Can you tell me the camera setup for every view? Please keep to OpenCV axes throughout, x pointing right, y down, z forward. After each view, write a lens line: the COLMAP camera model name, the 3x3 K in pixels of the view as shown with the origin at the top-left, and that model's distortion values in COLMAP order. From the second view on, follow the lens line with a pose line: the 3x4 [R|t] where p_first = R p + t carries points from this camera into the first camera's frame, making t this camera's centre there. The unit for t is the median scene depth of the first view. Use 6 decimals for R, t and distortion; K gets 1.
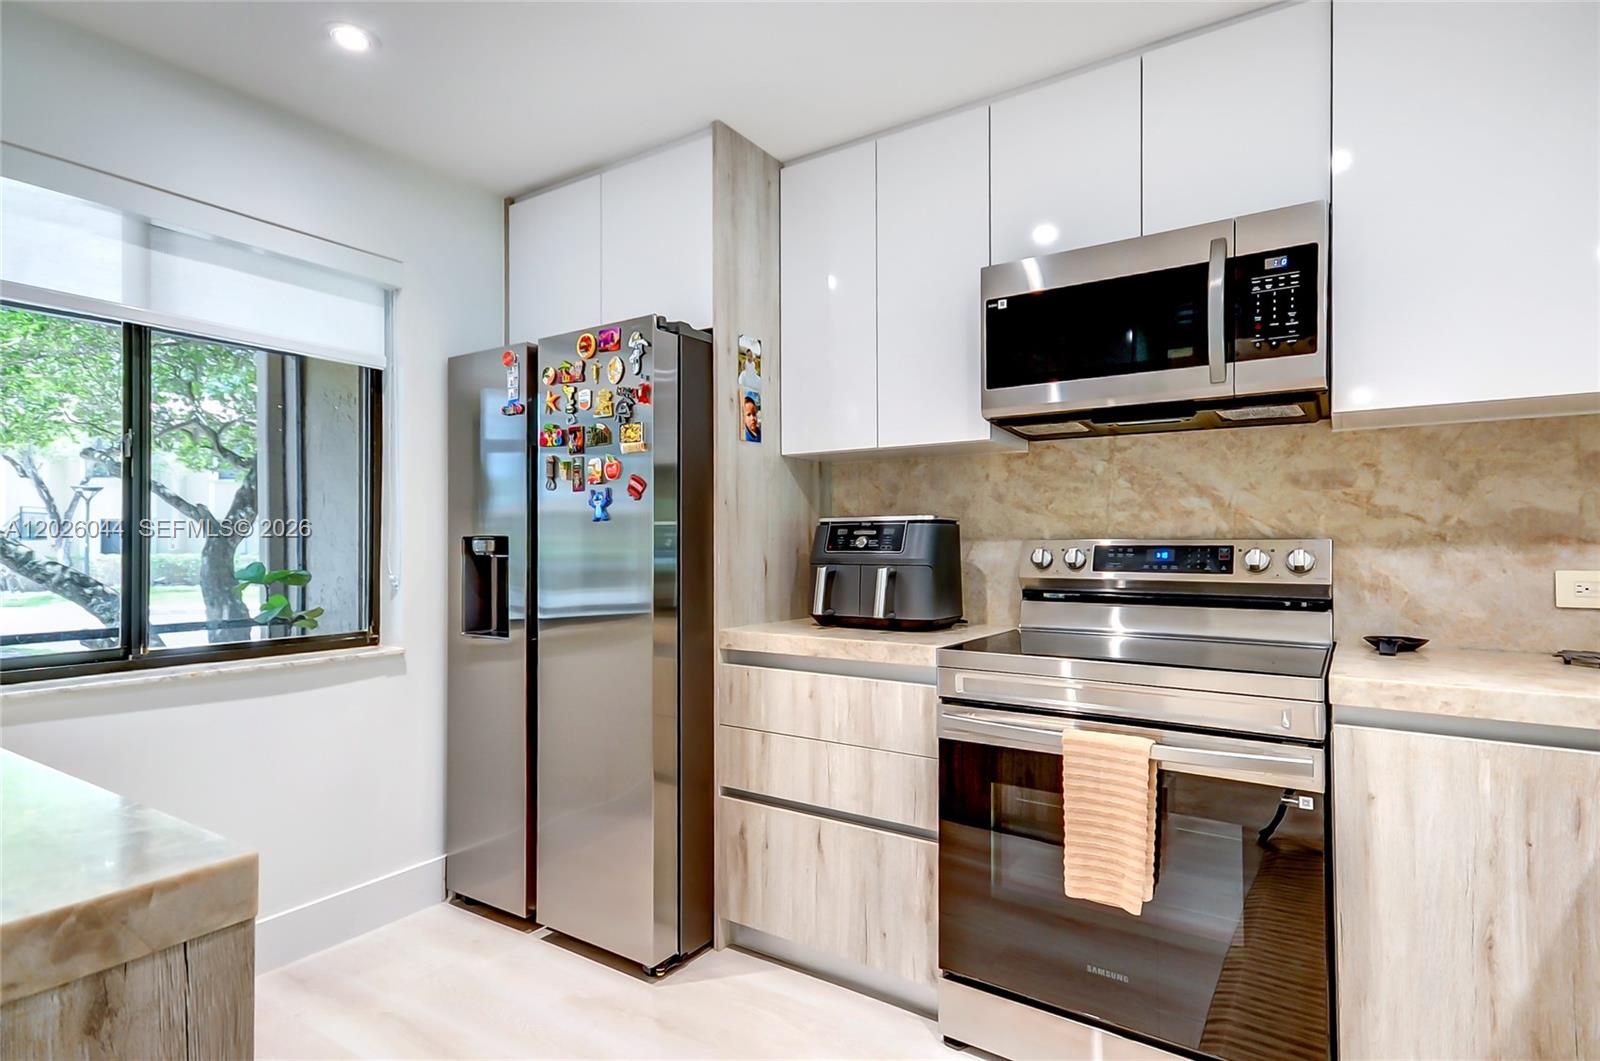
lens RADIAL K [[801.2, 0, 823.6], [0, 801.2, 535.6], [0, 0, 1]] dist [0.020236, 0.001198]
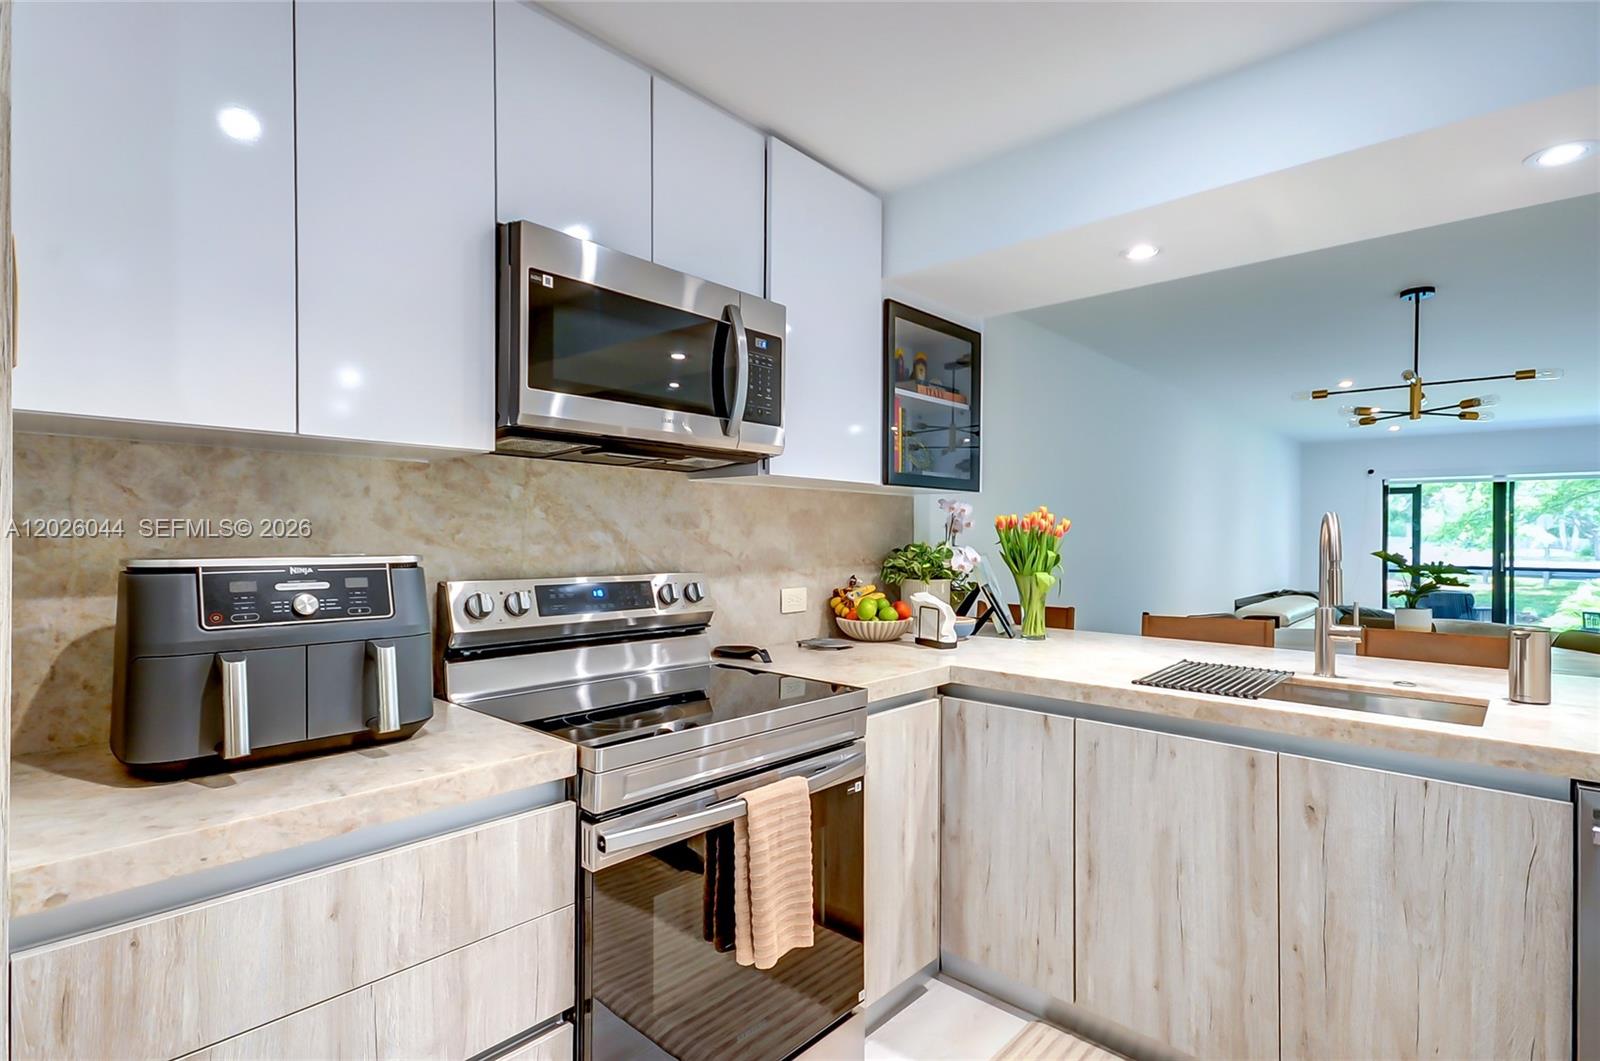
lens RADIAL K [[801.2, 0, 786.7], [0, 801.2, 534.0], [0, 0, 1]] dist [0.020236, 0.001198]
pose [[0.166606, 0.002681, 0.986020, -0.444053], [-0.018453, 0.999830, 0.000399, -0.046794], [-0.985851, -0.018262, 0.166627, 0.578003]]
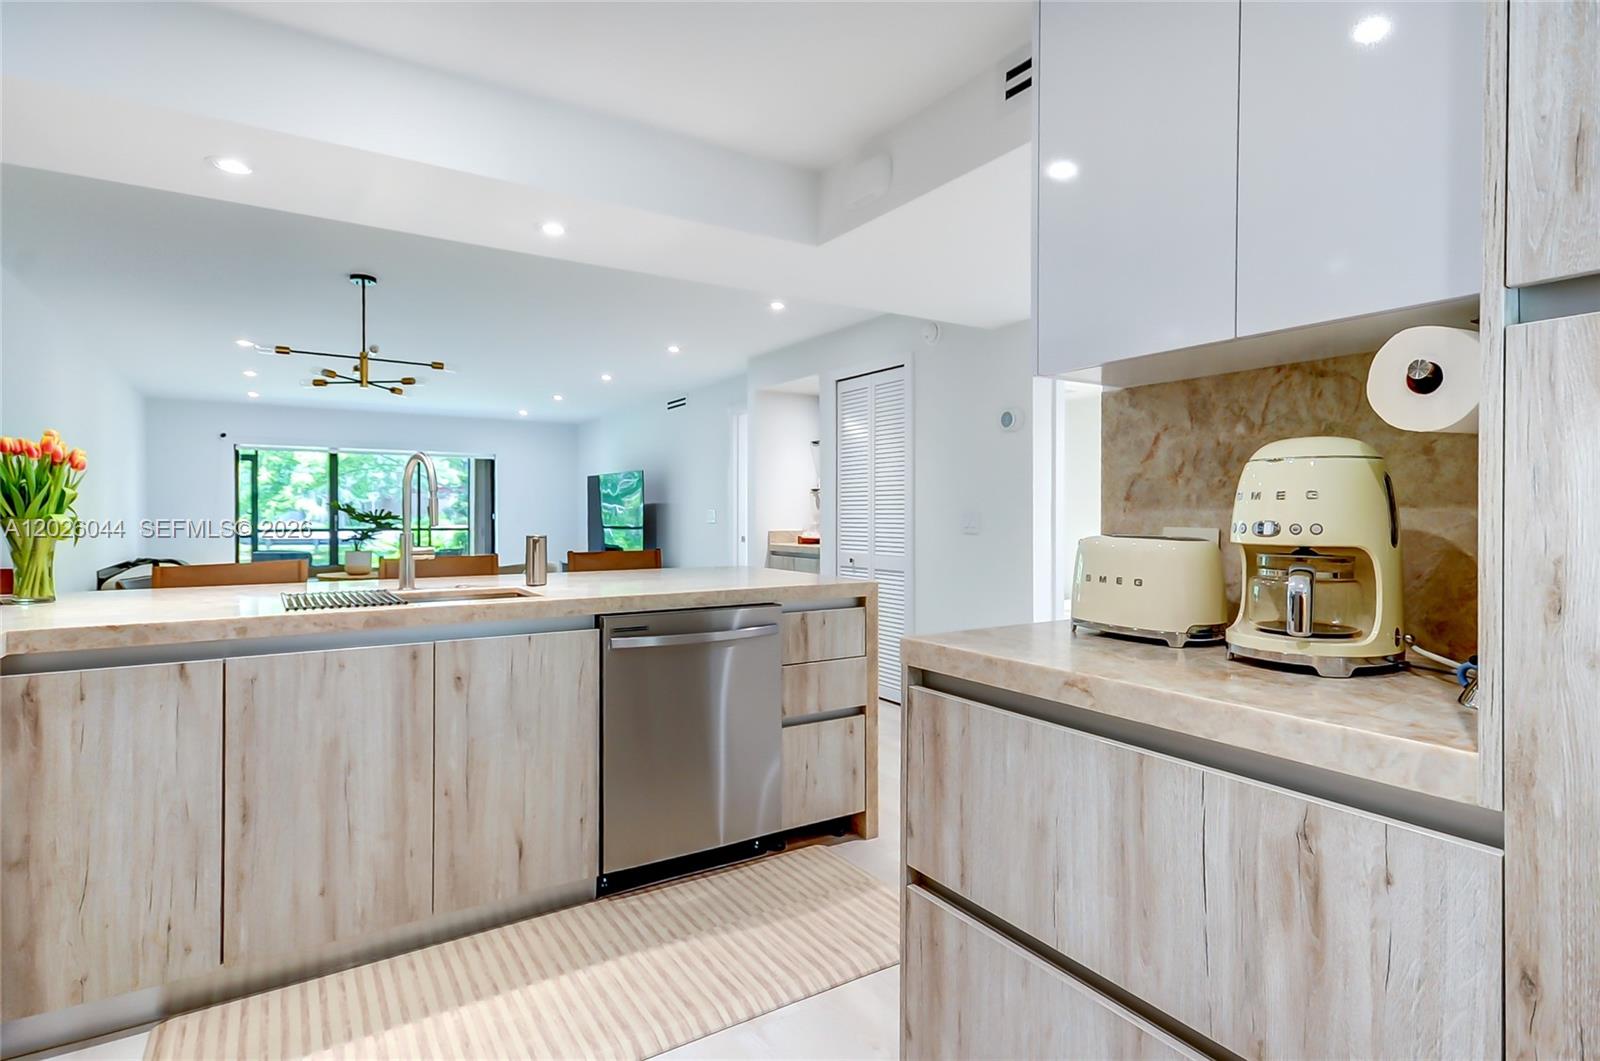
lens RADIAL K [[801.2, 0, 831.2], [0, 801.2, 535.6], [0, 0, 1]] dist [0.020236, 0.001198]
pose [[-0.918940, -0.007944, 0.394318, -0.402615], [-0.000483, 0.999819, 0.019018, 0.011038], [-0.394398, 0.017286, -0.918777, 0.918886]]
